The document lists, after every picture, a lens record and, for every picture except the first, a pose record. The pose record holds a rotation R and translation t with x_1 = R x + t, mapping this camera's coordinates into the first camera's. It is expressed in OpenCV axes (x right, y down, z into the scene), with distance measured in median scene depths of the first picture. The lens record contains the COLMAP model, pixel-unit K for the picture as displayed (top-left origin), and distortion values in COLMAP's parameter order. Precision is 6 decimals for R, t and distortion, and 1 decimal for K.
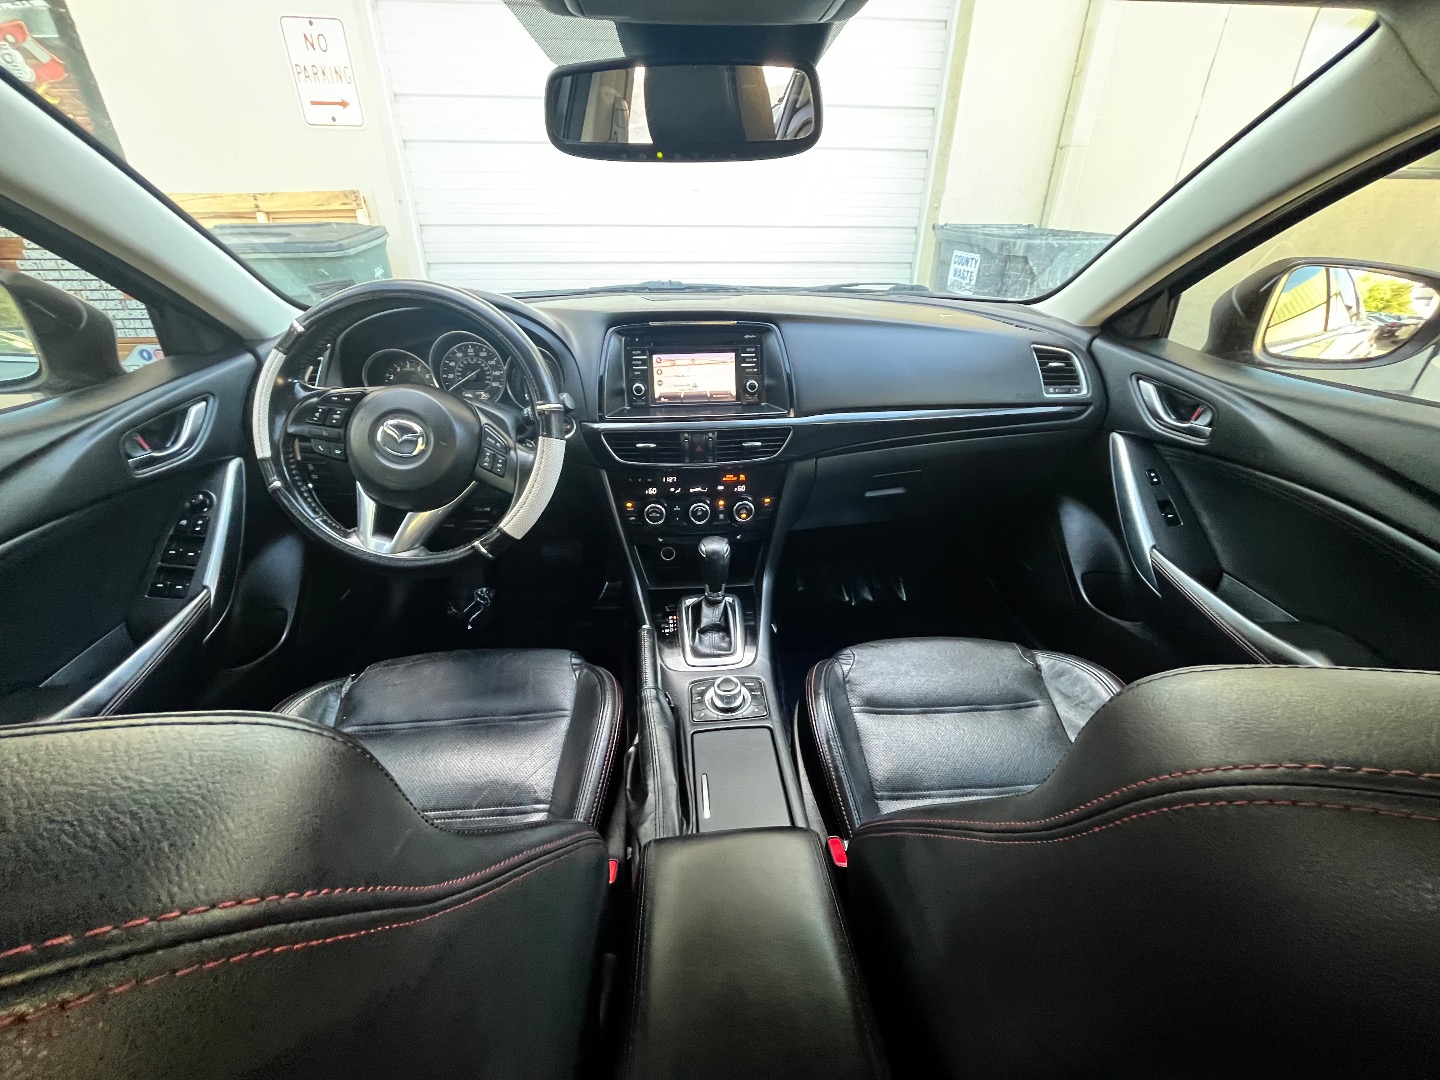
lens RADIAL K [[579.7, 0, 720.0], [0, 579.7, 540.0], [0, 0, 1]] dist [-0.008131, 0.000258]
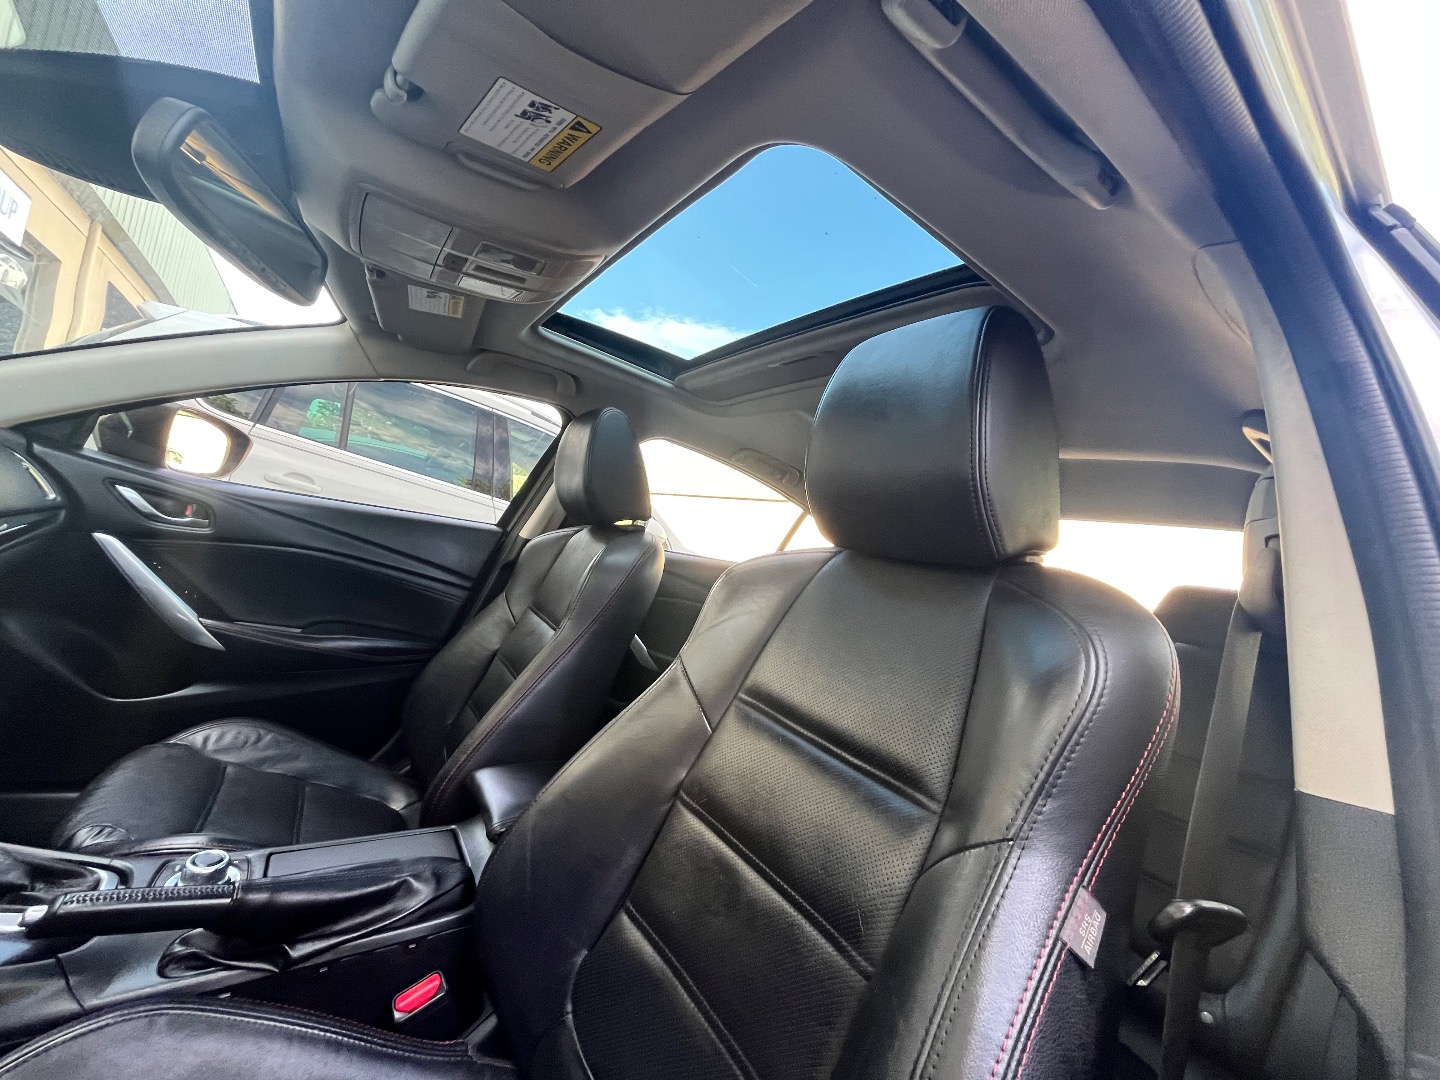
lens RADIAL K [[579.7, 0, 720.0], [0, 579.7, 540.0], [0, 0, 1]] dist [-0.008131, 0.000258]
pose [[-0.516581, -0.072958, 0.853125, -0.835010], [0.207404, 0.956029, 0.207344, -0.160979], [-0.830739, 0.284051, -0.478735, 0.580820]]
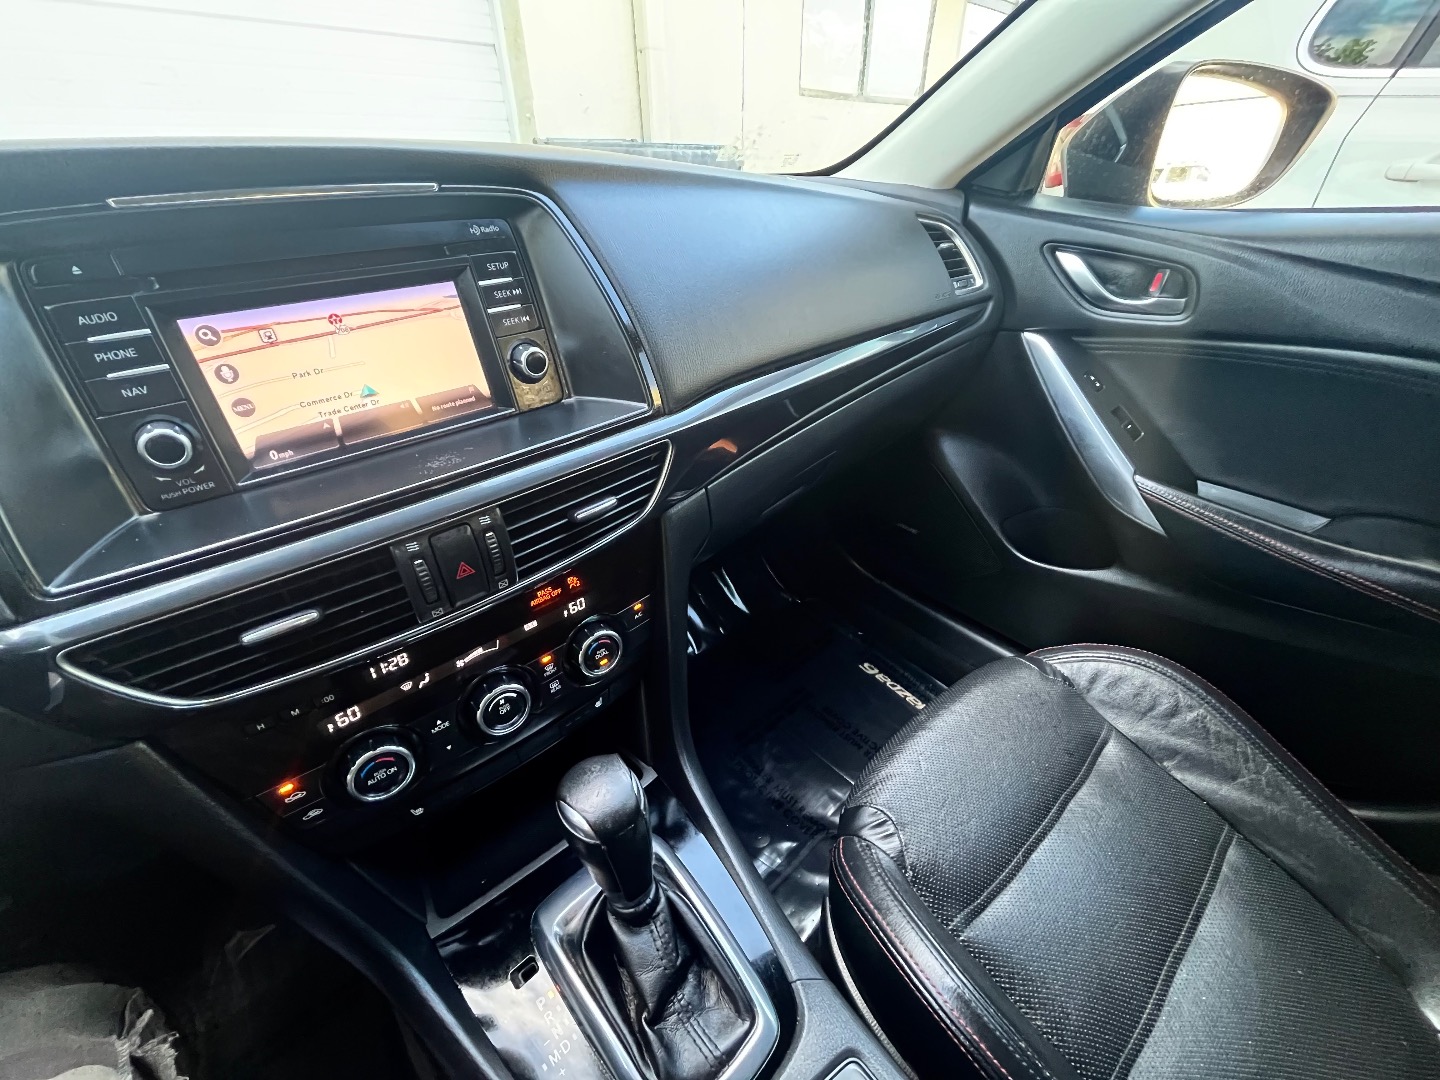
lens RADIAL K [[579.7, 0, 720.0], [0, 579.7, 540.0], [0, 0, 1]] dist [-0.008131, 0.000258]
pose [[0.800882, -0.337695, 0.494520, -0.075988], [0.302957, 0.940832, 0.151827, -0.174502], [-0.516531, 0.028223, 0.855803, 0.607601]]
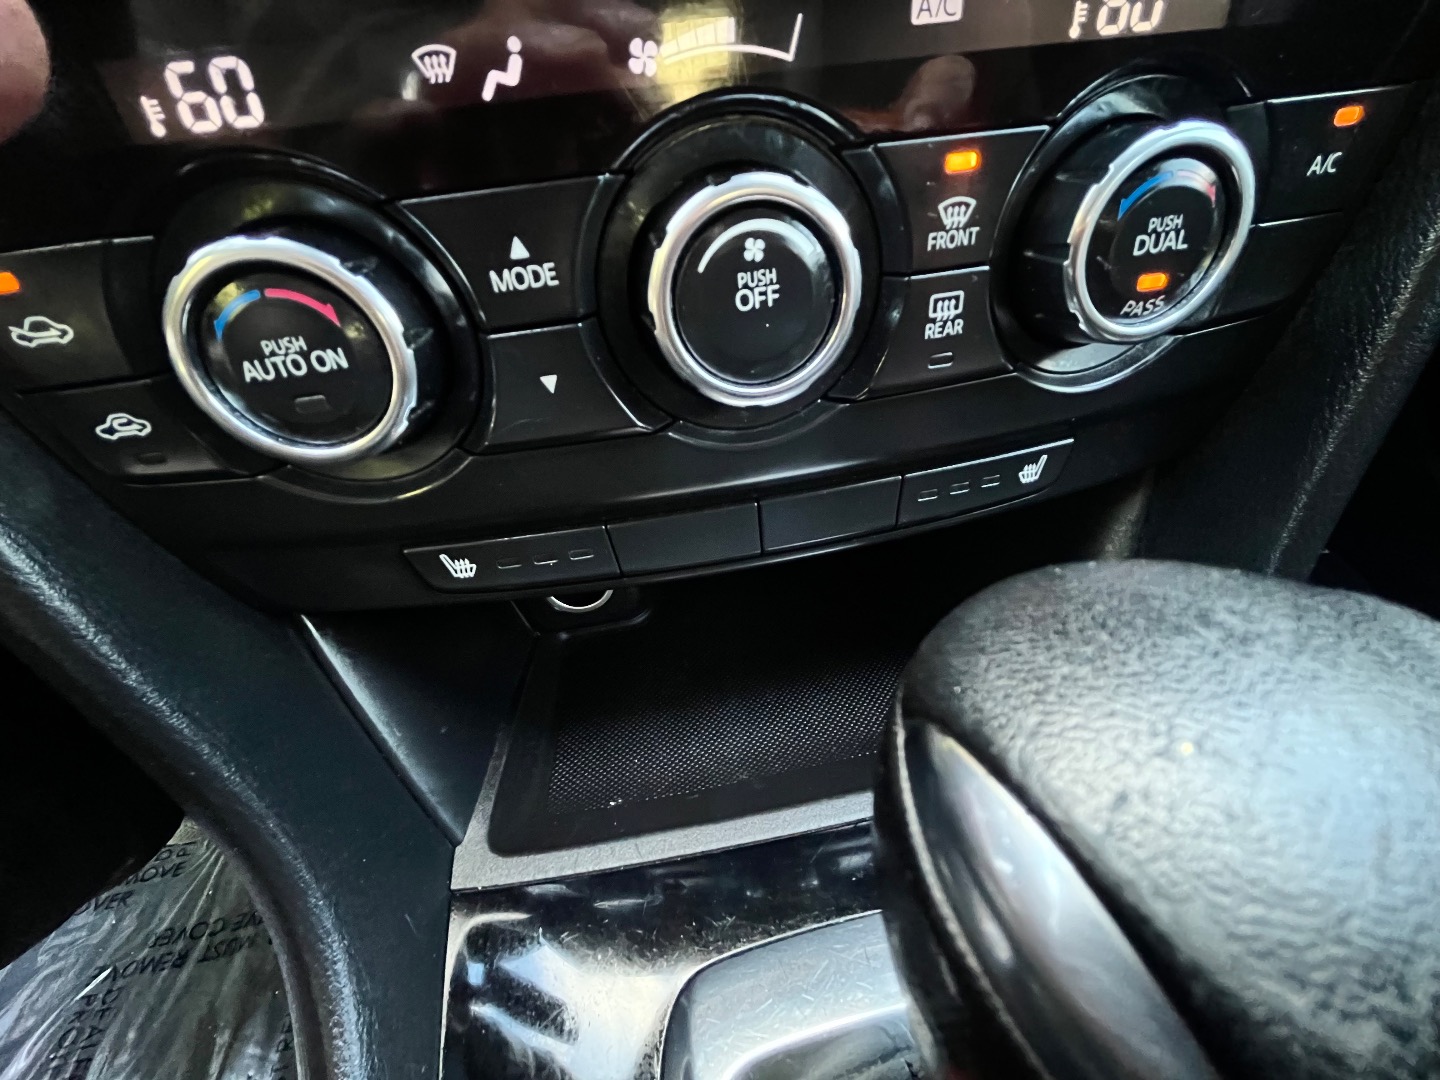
lens RADIAL K [[579.7, 0, 720.0], [0, 579.7, 540.0], [0, 0, 1]] dist [-0.008131, 0.000258]
pose [[0.992270, -0.121179, 0.026765, -0.050829], [0.113980, 0.975212, 0.189657, -0.025504], [-0.049084, -0.185140, 0.981486, 0.926821]]
